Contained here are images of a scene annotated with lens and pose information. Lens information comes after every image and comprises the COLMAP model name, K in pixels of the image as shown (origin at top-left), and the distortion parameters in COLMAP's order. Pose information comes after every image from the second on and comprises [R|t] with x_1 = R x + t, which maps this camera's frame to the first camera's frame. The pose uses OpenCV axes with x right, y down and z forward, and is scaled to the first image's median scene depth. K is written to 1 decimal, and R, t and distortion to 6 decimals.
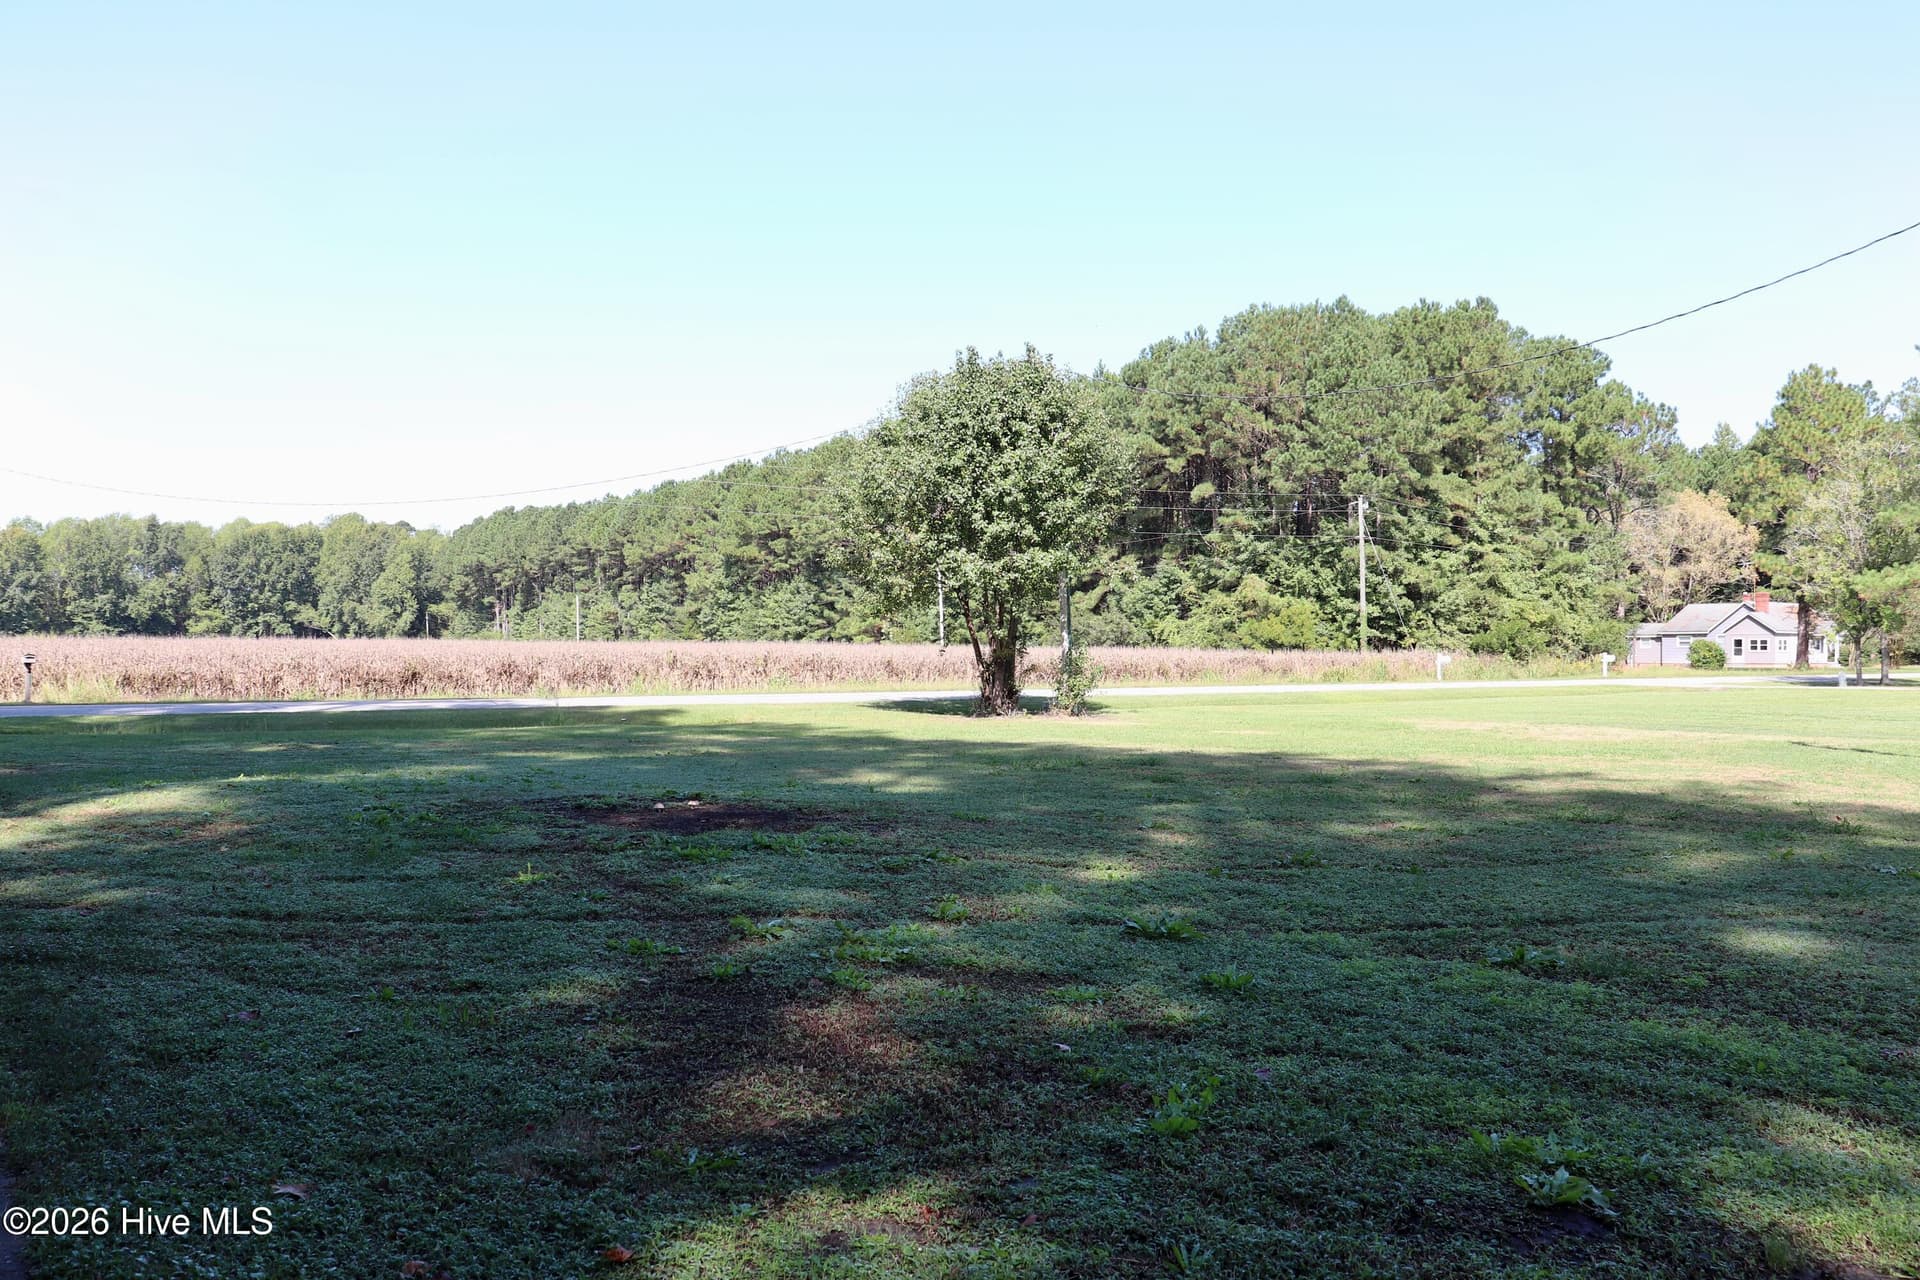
lens RADIAL K [[1590.1, 0, 960.0], [0, 1590.1, 640.0], [0, 0, 1]] dist [-0.168951, 0.163988]
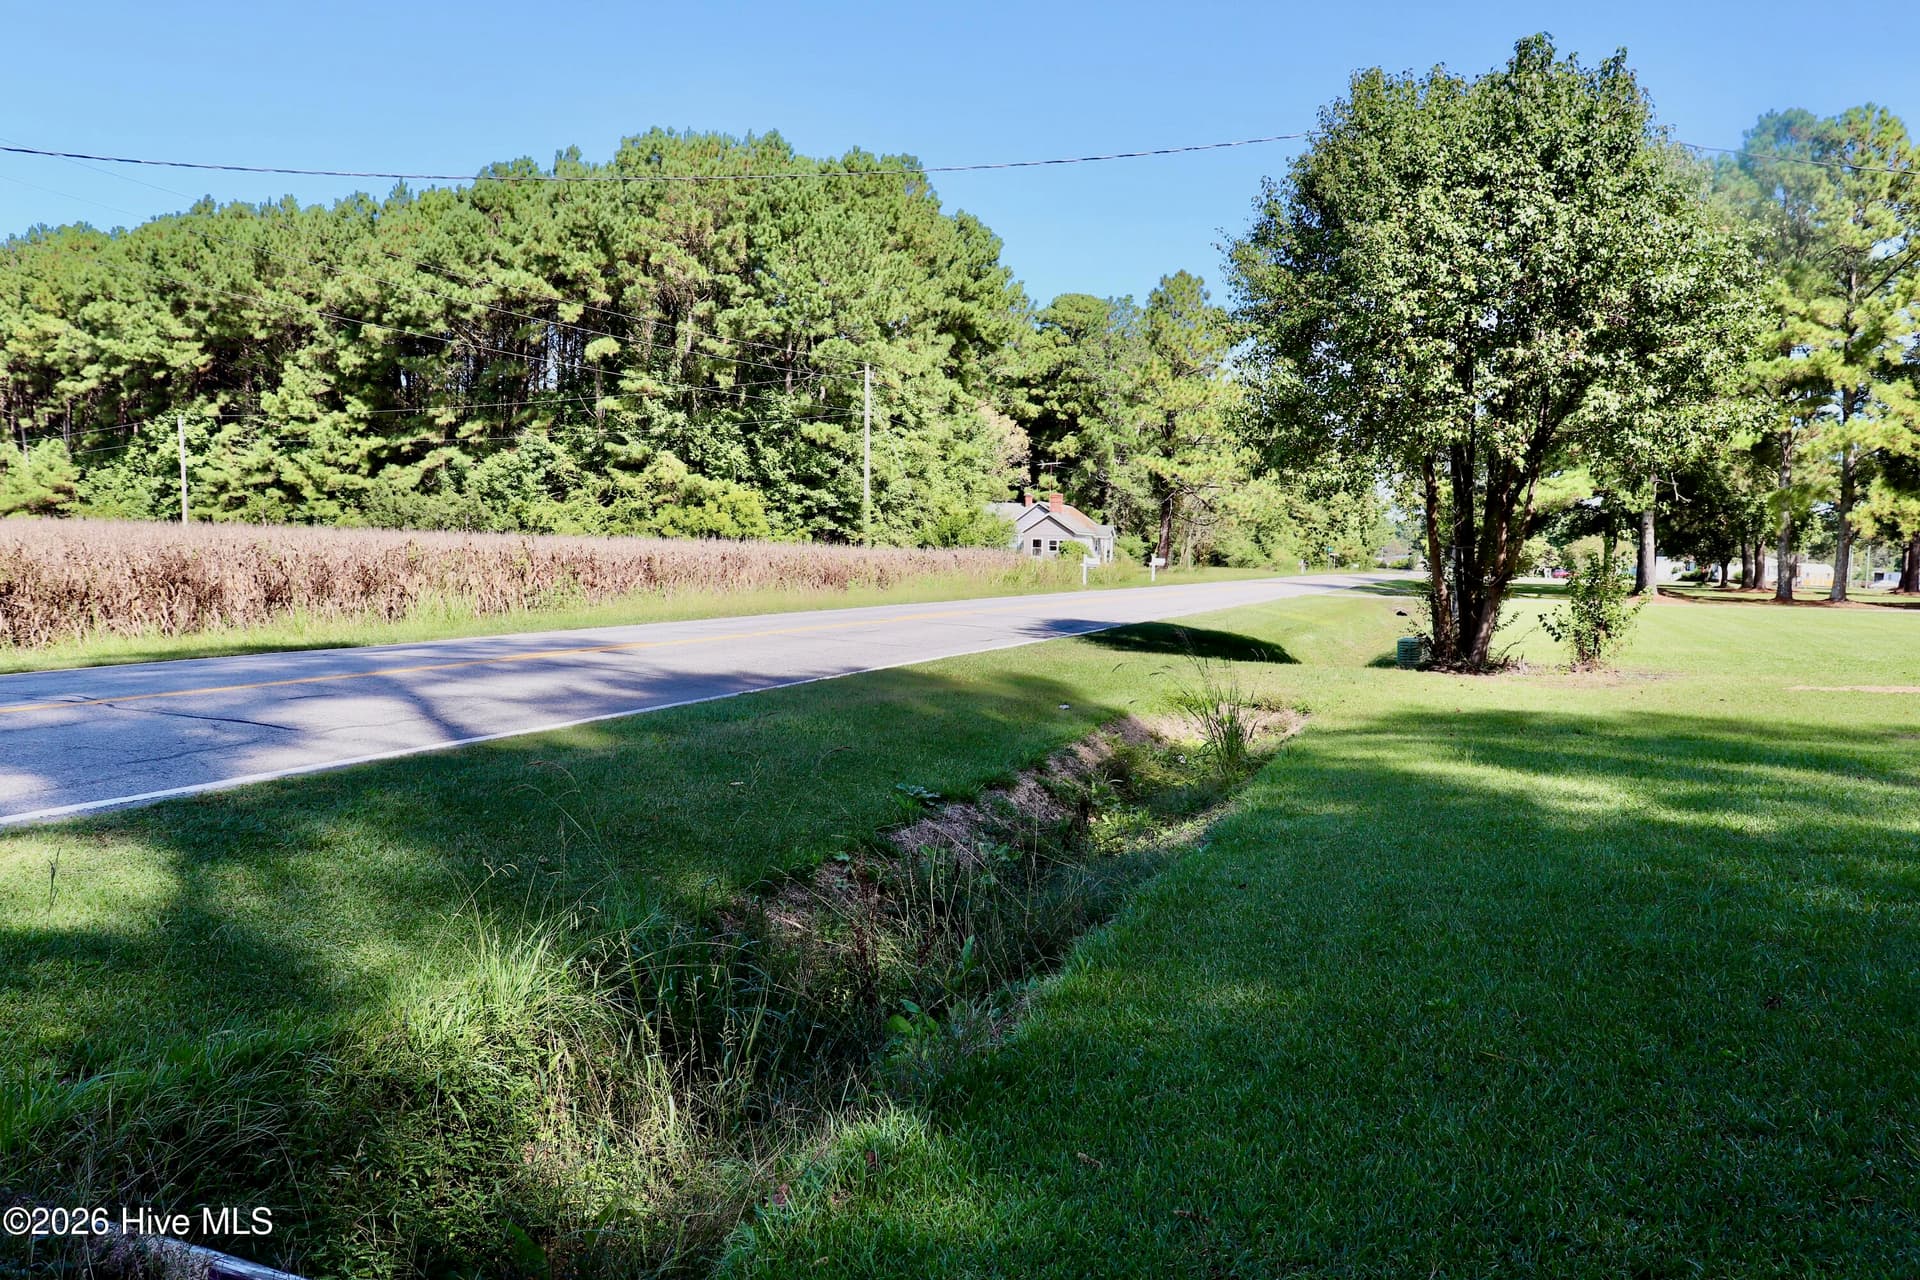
lens RADIAL K [[1590.1, 0, 960.0], [0, 1590.1, 640.0], [0, 0, 1]] dist [-0.168951, 0.163988]
pose [[0.826561, -0.014547, 0.562659, -0.153773], [-0.024914, 0.997741, 0.062395, 0.001980], [-0.562295, -0.065592, 0.824331, 0.214742]]
